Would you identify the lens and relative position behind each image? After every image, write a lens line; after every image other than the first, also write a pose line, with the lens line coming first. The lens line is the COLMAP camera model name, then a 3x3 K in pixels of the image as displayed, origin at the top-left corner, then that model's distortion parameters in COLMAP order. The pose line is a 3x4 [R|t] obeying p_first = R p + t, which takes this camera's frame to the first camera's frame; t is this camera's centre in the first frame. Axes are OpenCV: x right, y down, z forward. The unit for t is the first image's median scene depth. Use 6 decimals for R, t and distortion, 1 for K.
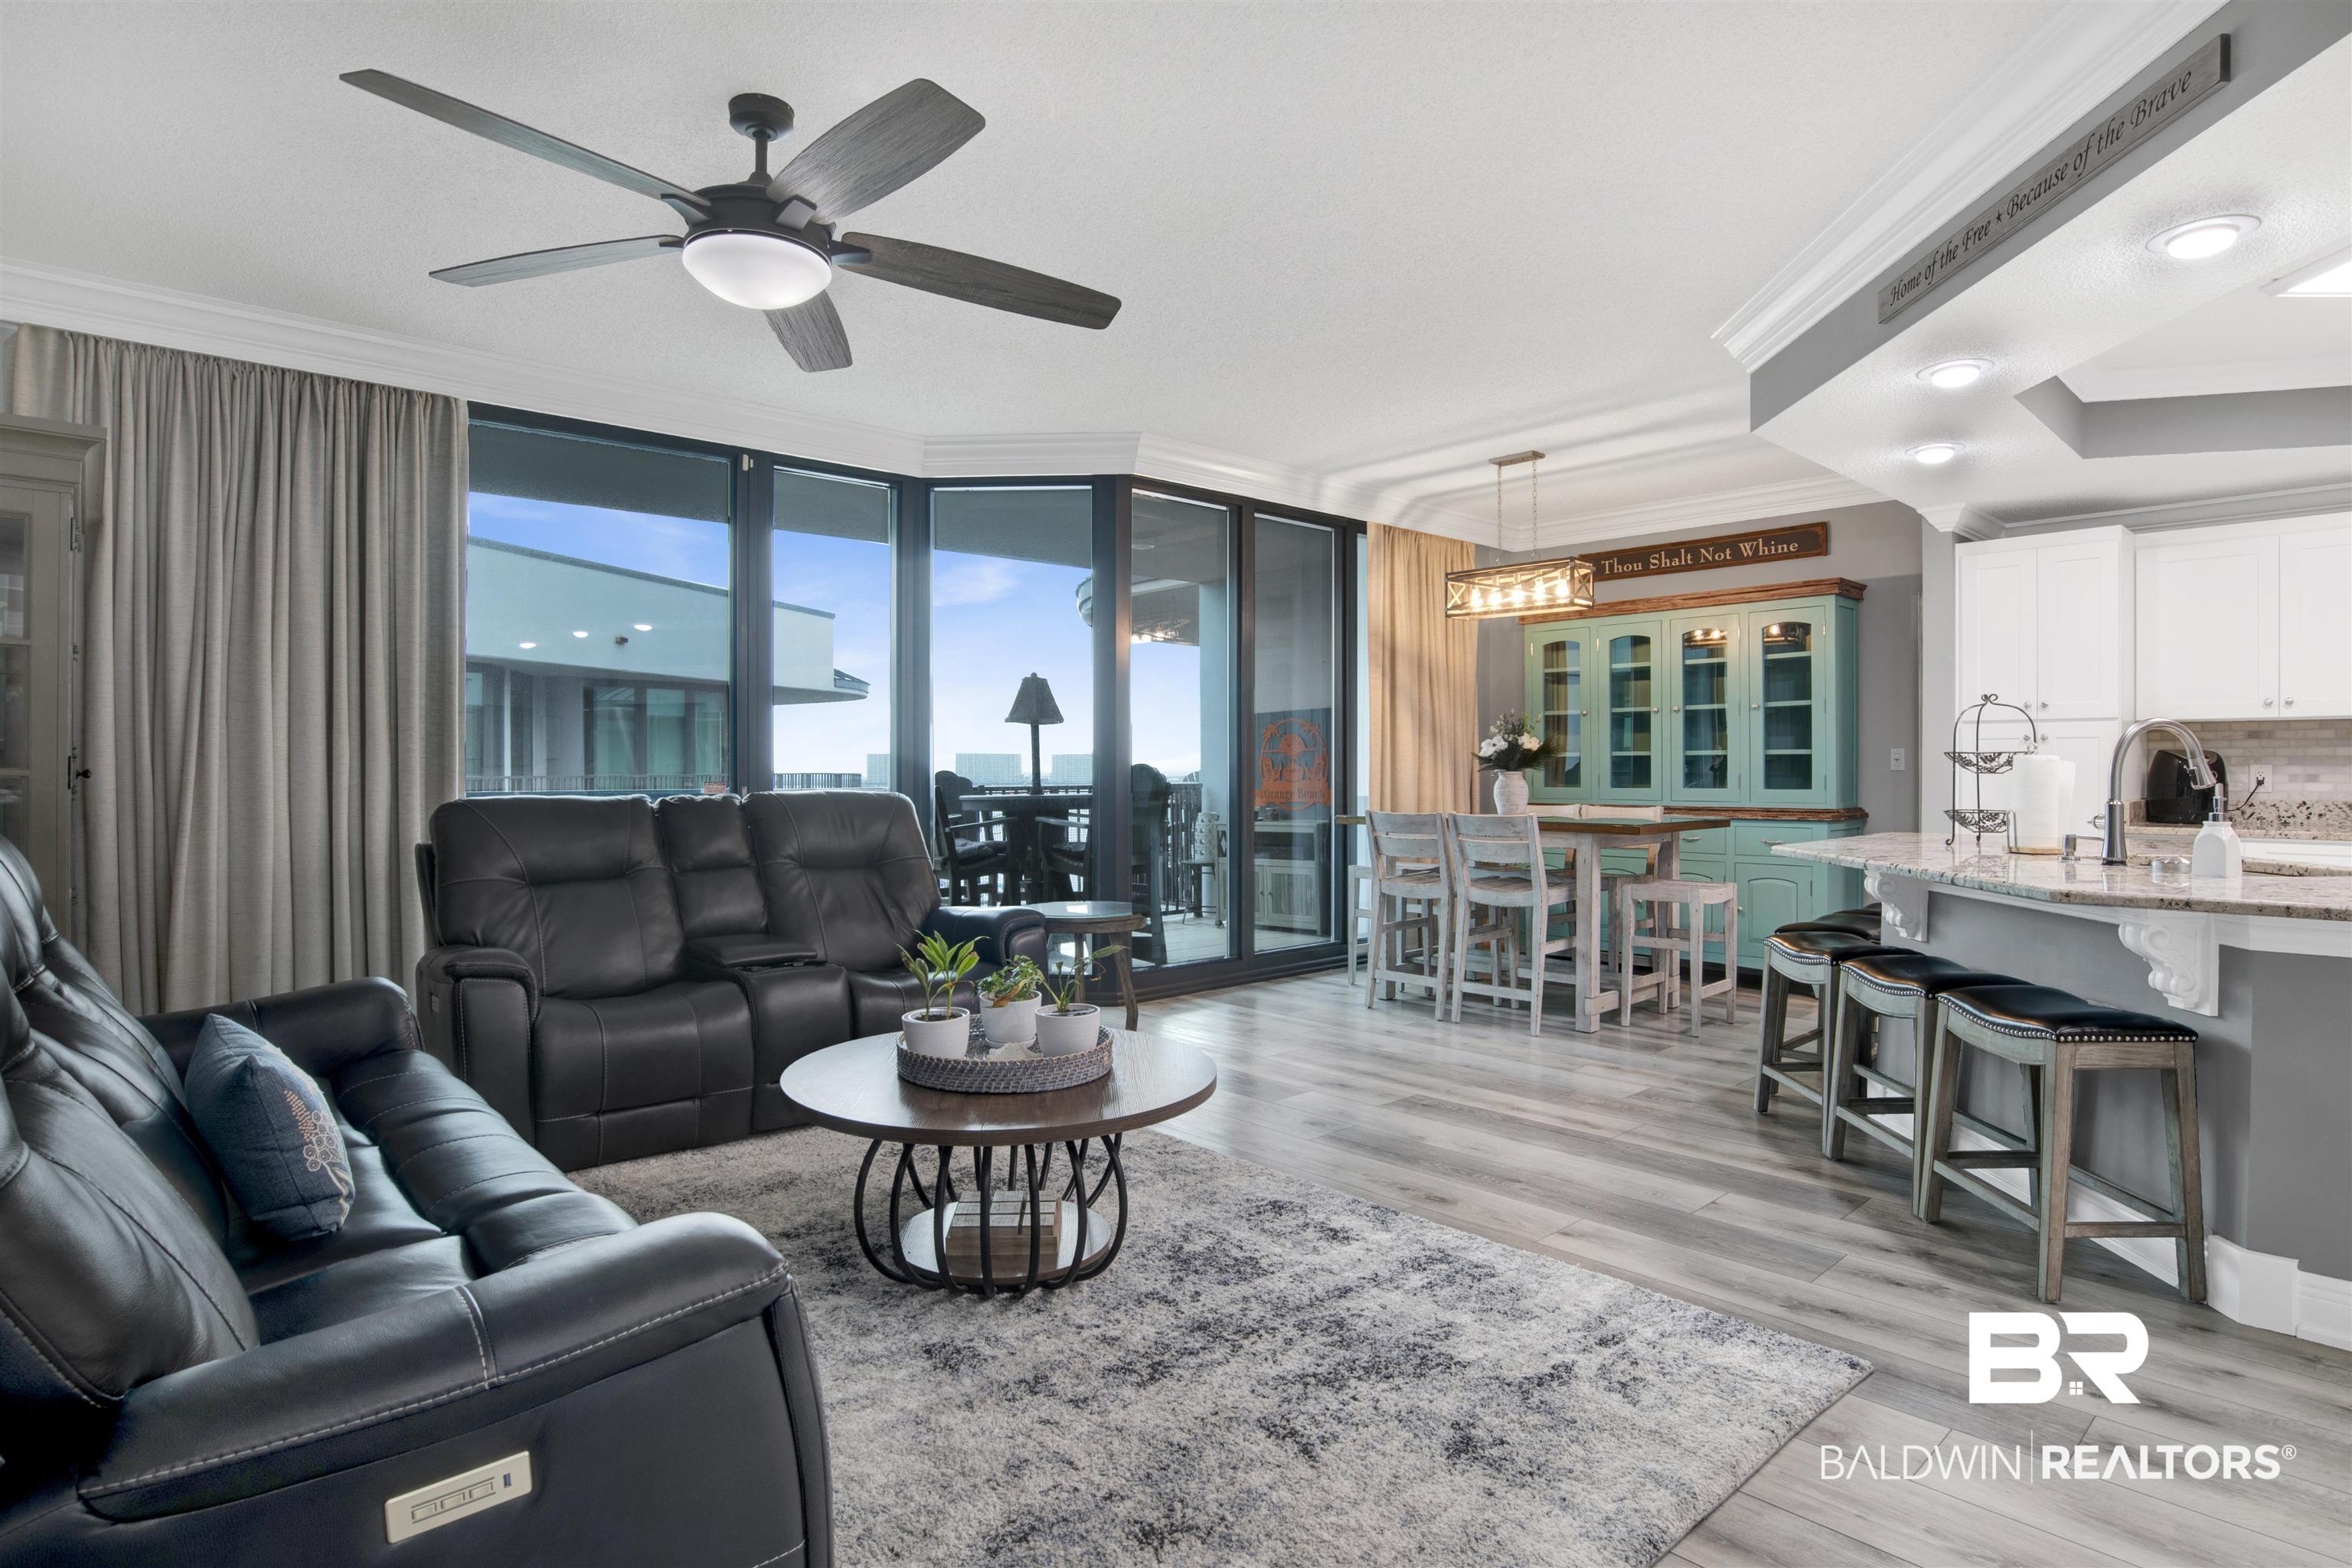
lens RADIAL K [[1245.0, 0, 1223.8], [0, 1245.0, 782.1], [0, 0, 1]] dist [-0.061626, 0.019069]
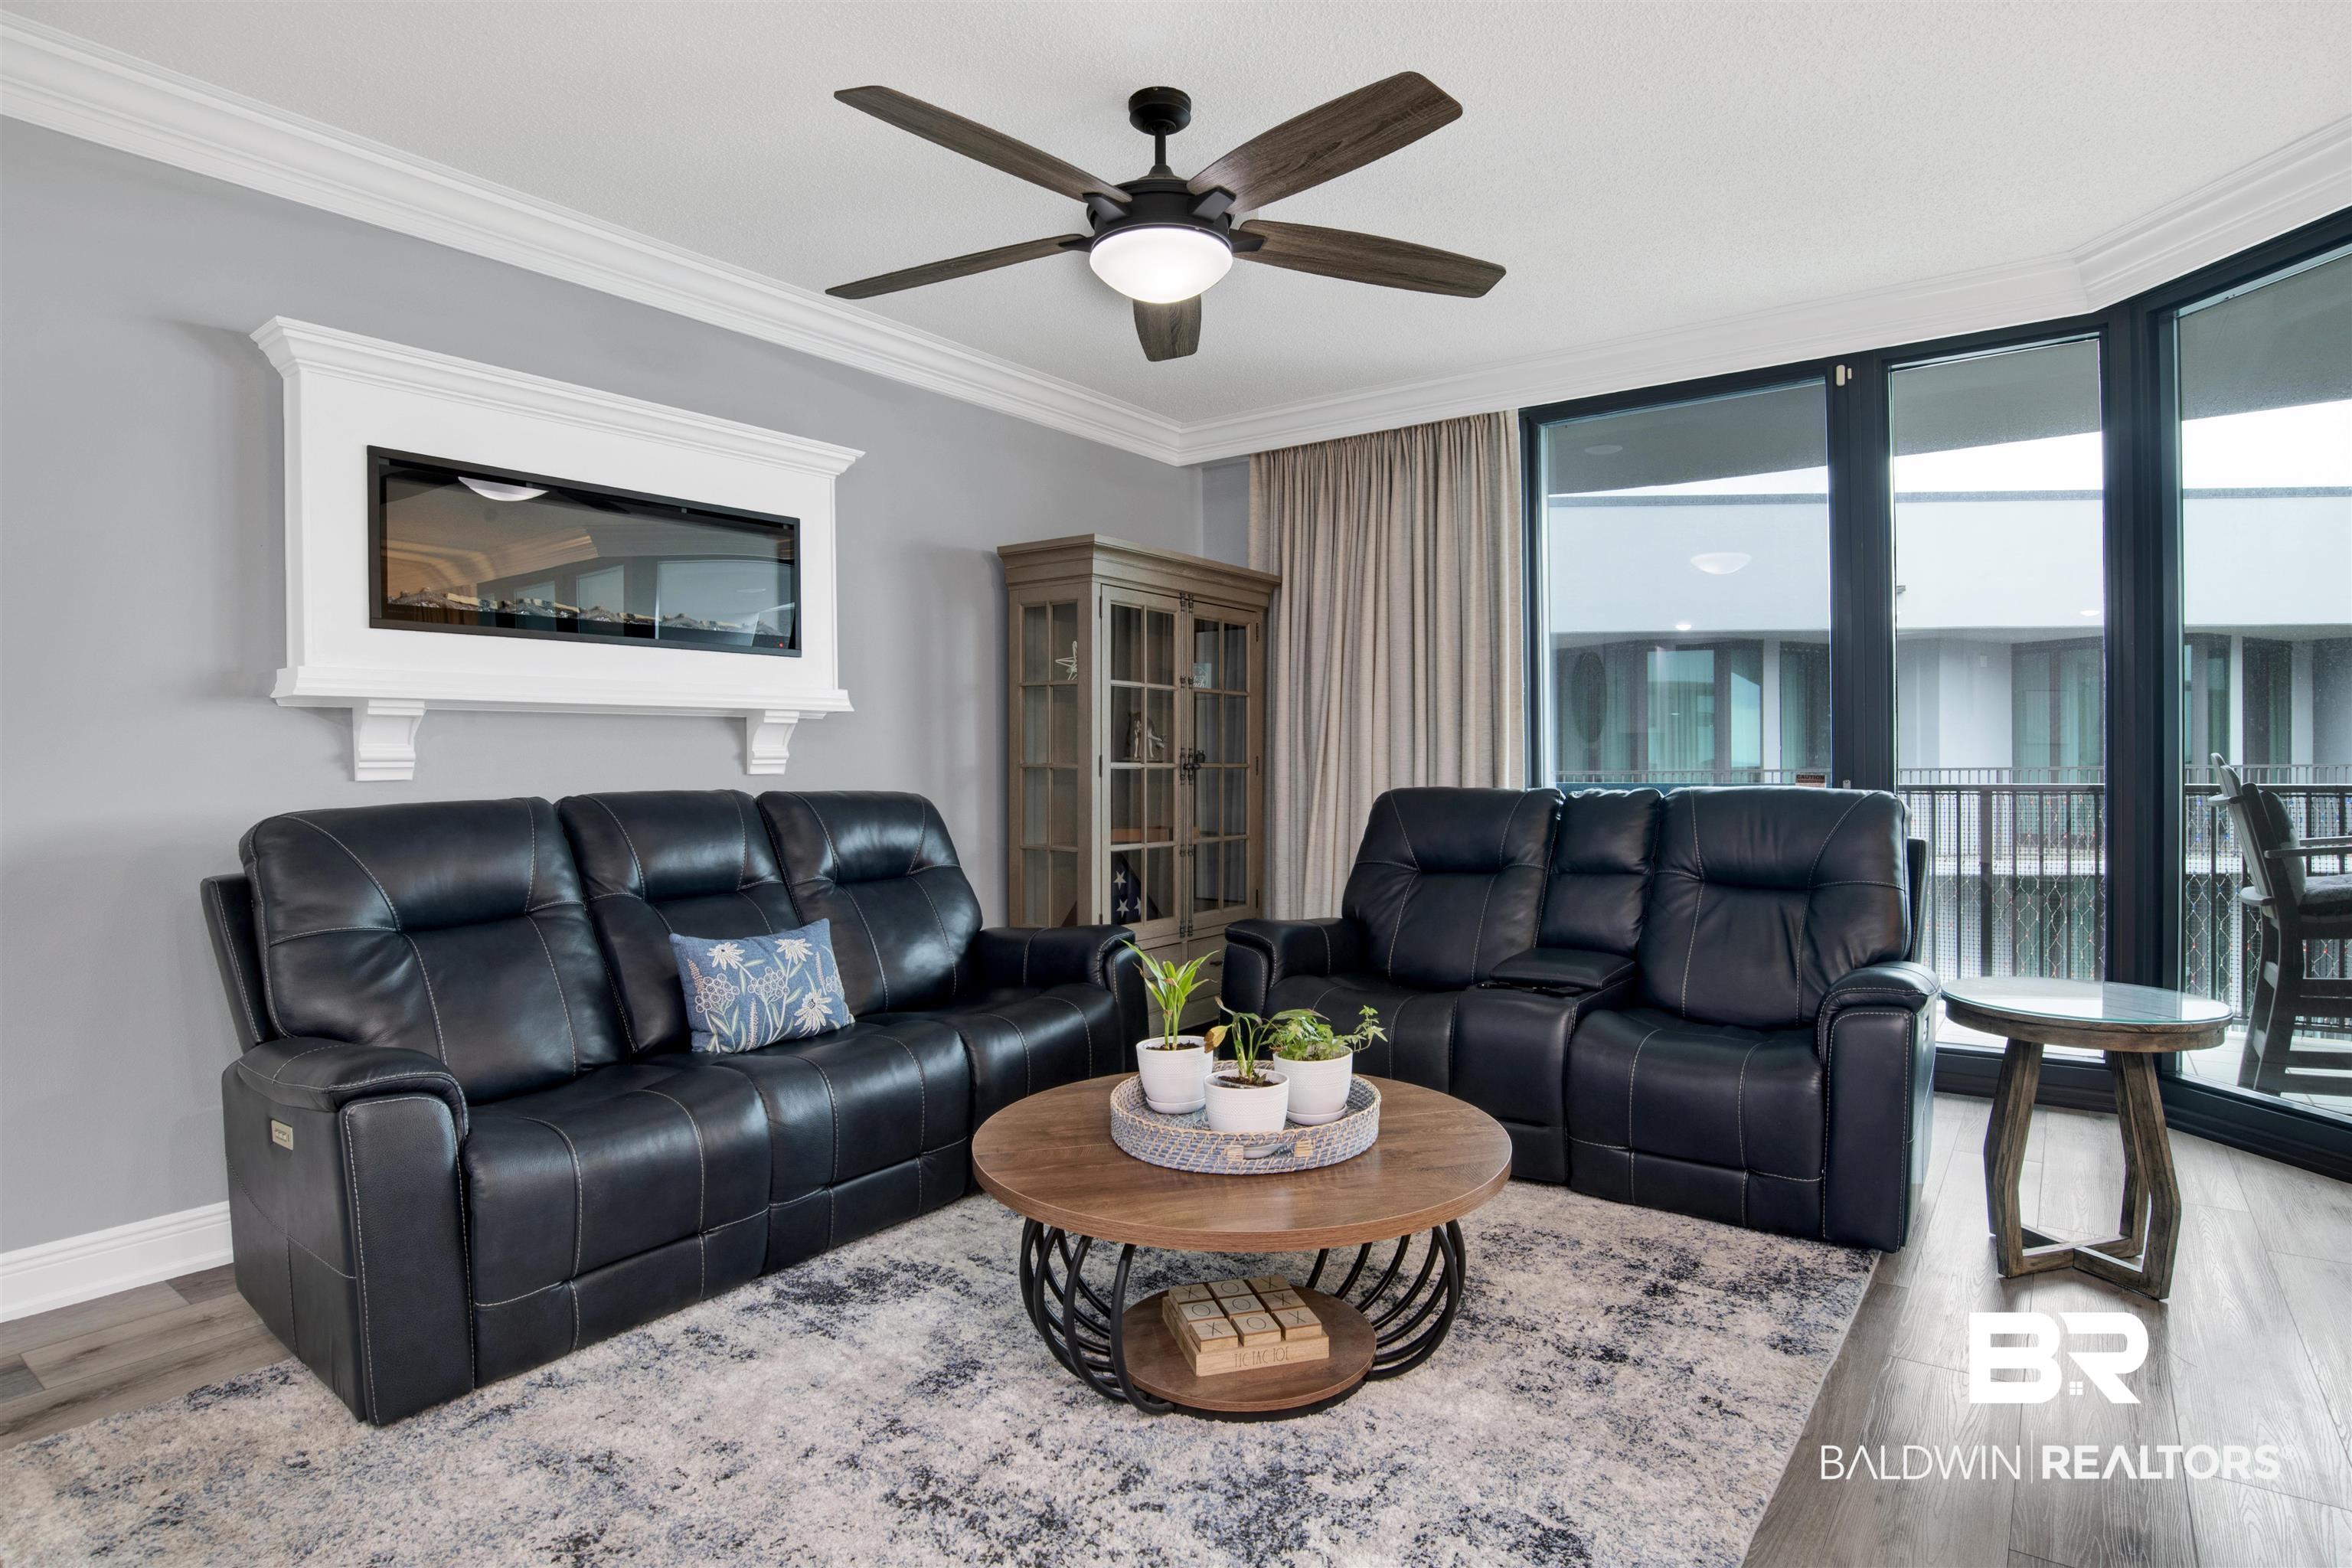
lens RADIAL K [[1245.0, 0, 1154.3], [0, 1245.0, 792.5], [0, 0, 1]] dist [-0.061626, 0.019069]
pose [[0.170454, 0.023365, -0.985089, 0.340856], [-0.003807, 0.999727, 0.023053, -0.005554], [0.985358, -0.000180, 0.170496, 0.454161]]
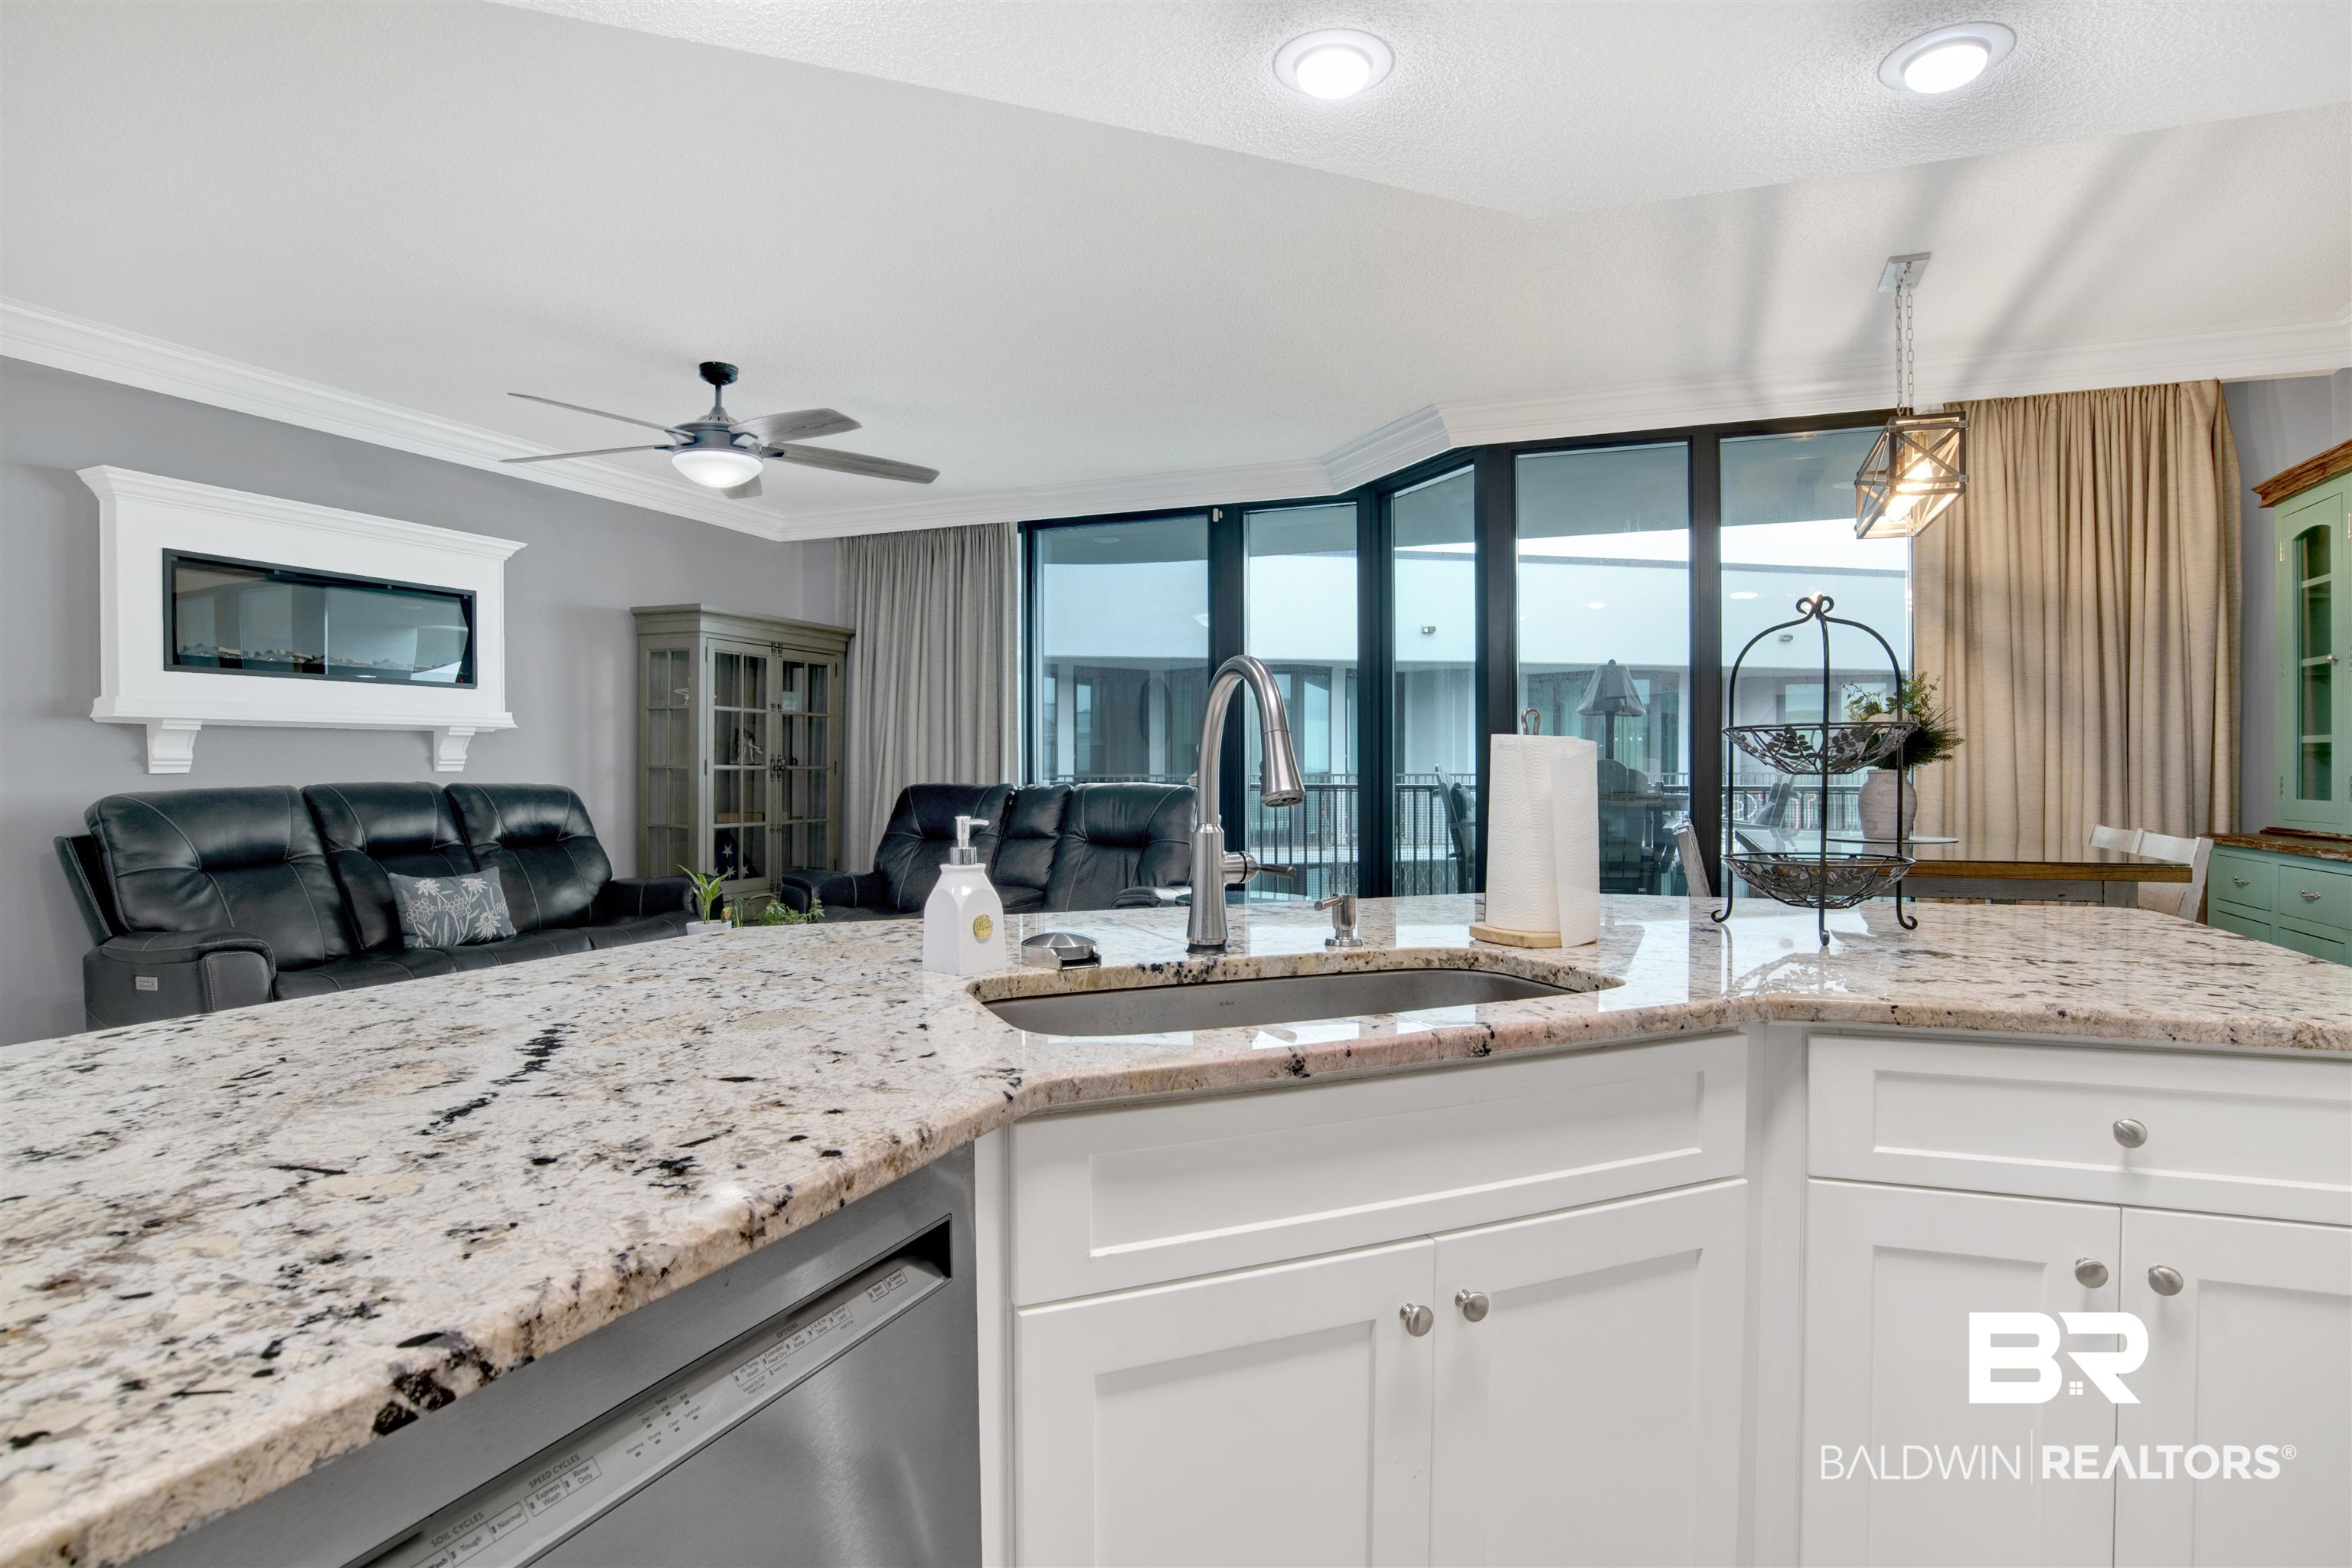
lens RADIAL K [[1245.0, 0, 1168.4], [0, 1245.0, 785.3], [0, 0, 1]] dist [-0.061626, 0.019069]
pose [[0.413386, 0.013853, -0.910450, 0.763571], [-0.009915, 0.999893, 0.010712, -0.004329], [0.910502, 0.004599, 0.413480, 0.478454]]
